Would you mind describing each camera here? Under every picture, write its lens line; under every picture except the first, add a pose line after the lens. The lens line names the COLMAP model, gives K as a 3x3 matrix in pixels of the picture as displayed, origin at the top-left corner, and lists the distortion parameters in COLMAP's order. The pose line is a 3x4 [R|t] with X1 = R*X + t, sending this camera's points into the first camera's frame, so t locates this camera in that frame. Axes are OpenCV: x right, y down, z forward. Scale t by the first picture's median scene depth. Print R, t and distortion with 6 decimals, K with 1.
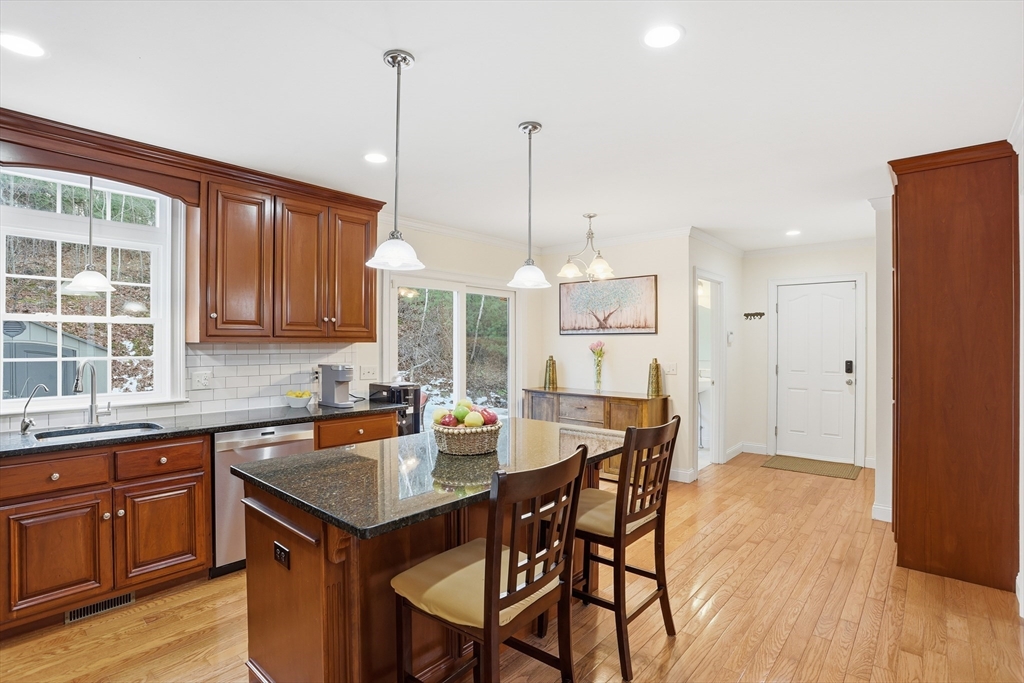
lens RADIAL K [[503.8, 0, 509.4], [0, 503.8, 344.9], [0, 0, 1]] dist [-0.051542, 0.015278]
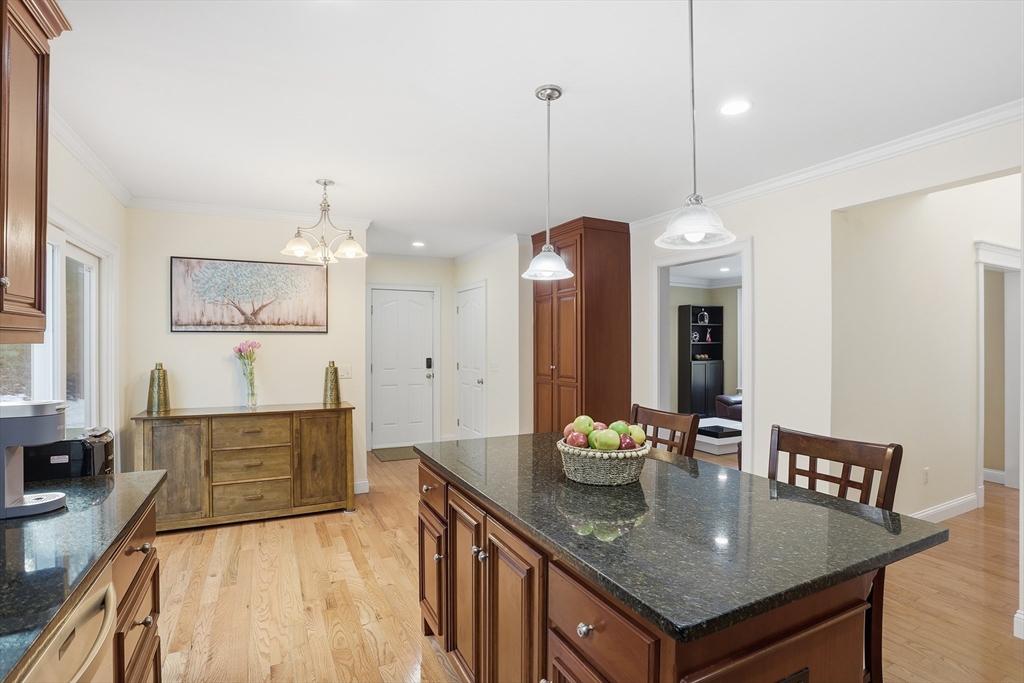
lens RADIAL K [[503.8, 0, 513.9], [0, 503.8, 342.7], [0, 0, 1]] dist [-0.051542, 0.015278]
pose [[0.397252, -0.000980, 0.917709, -0.362748], [0.003554, 0.999994, -0.000470, -0.003489], [-0.917703, 0.003448, 0.397253, 0.341466]]
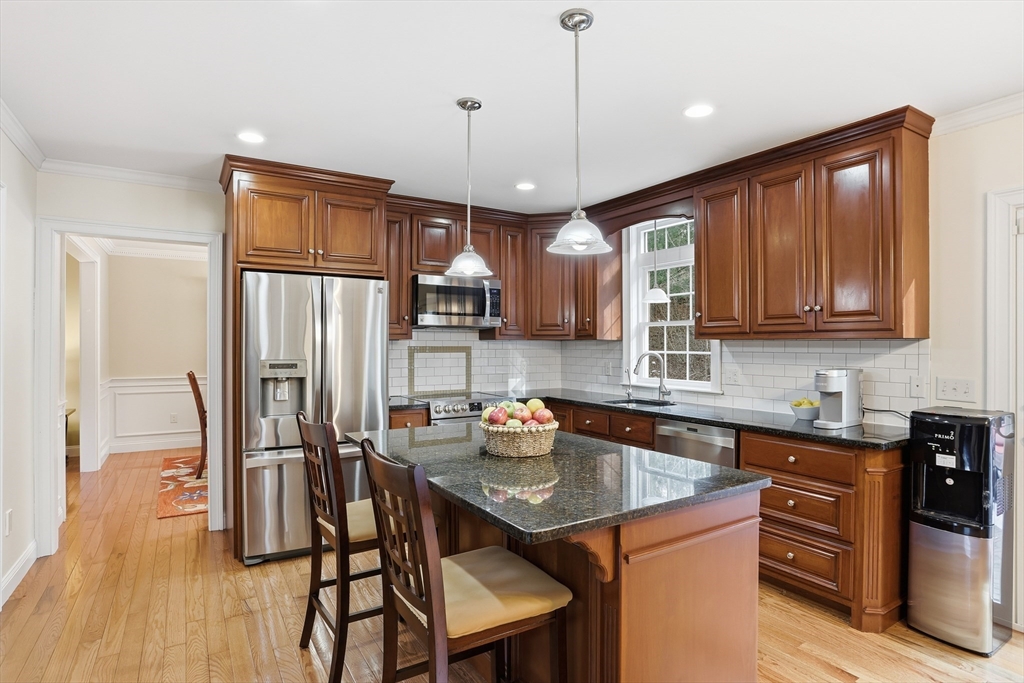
lens RADIAL K [[543.2, 0, 516.0], [0, 543.2, 341.6], [0, 0, 1]] dist [-0.005474, -0.000230]
pose [[-0.302575, -0.005320, -0.953111, 0.374684], [-0.003318, 0.999984, -0.004529, 0.003275], [0.953120, 0.001792, -0.302588, 0.556072]]
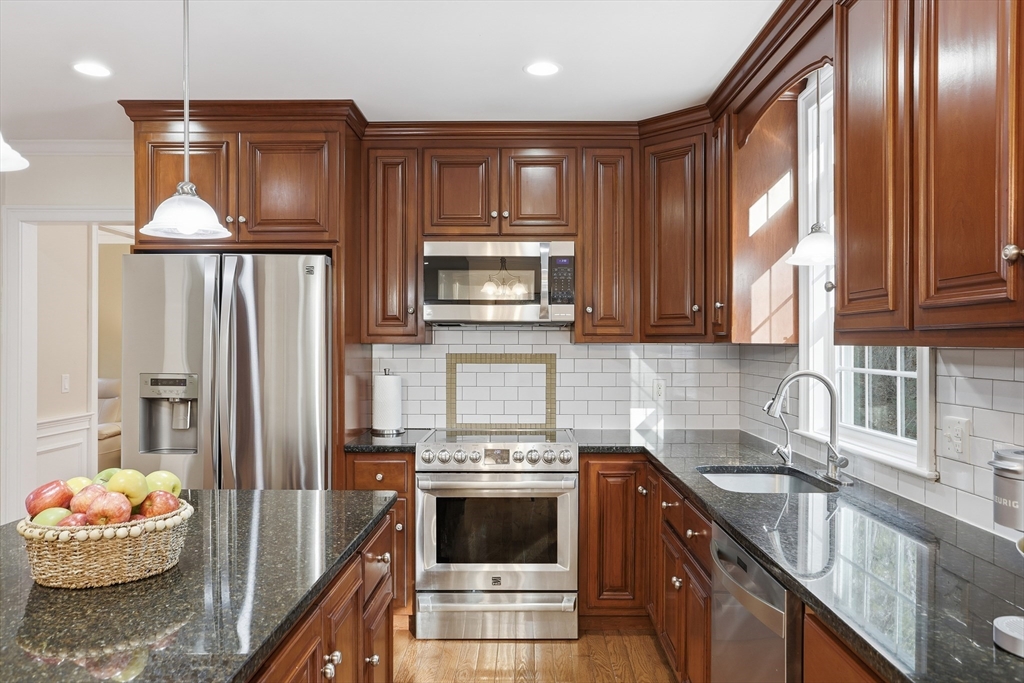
lens RADIAL K [[731.8, 0, 512.6], [0, 731.8, 344.6], [0, 0, 1]] dist [0.008217, 0.001389]
pose [[-0.767885, 0.000830, -0.640587, 0.047967], [-0.003068, 0.999983, 0.004973, -0.005228], [0.640580, 0.005784, -0.767870, 0.751231]]
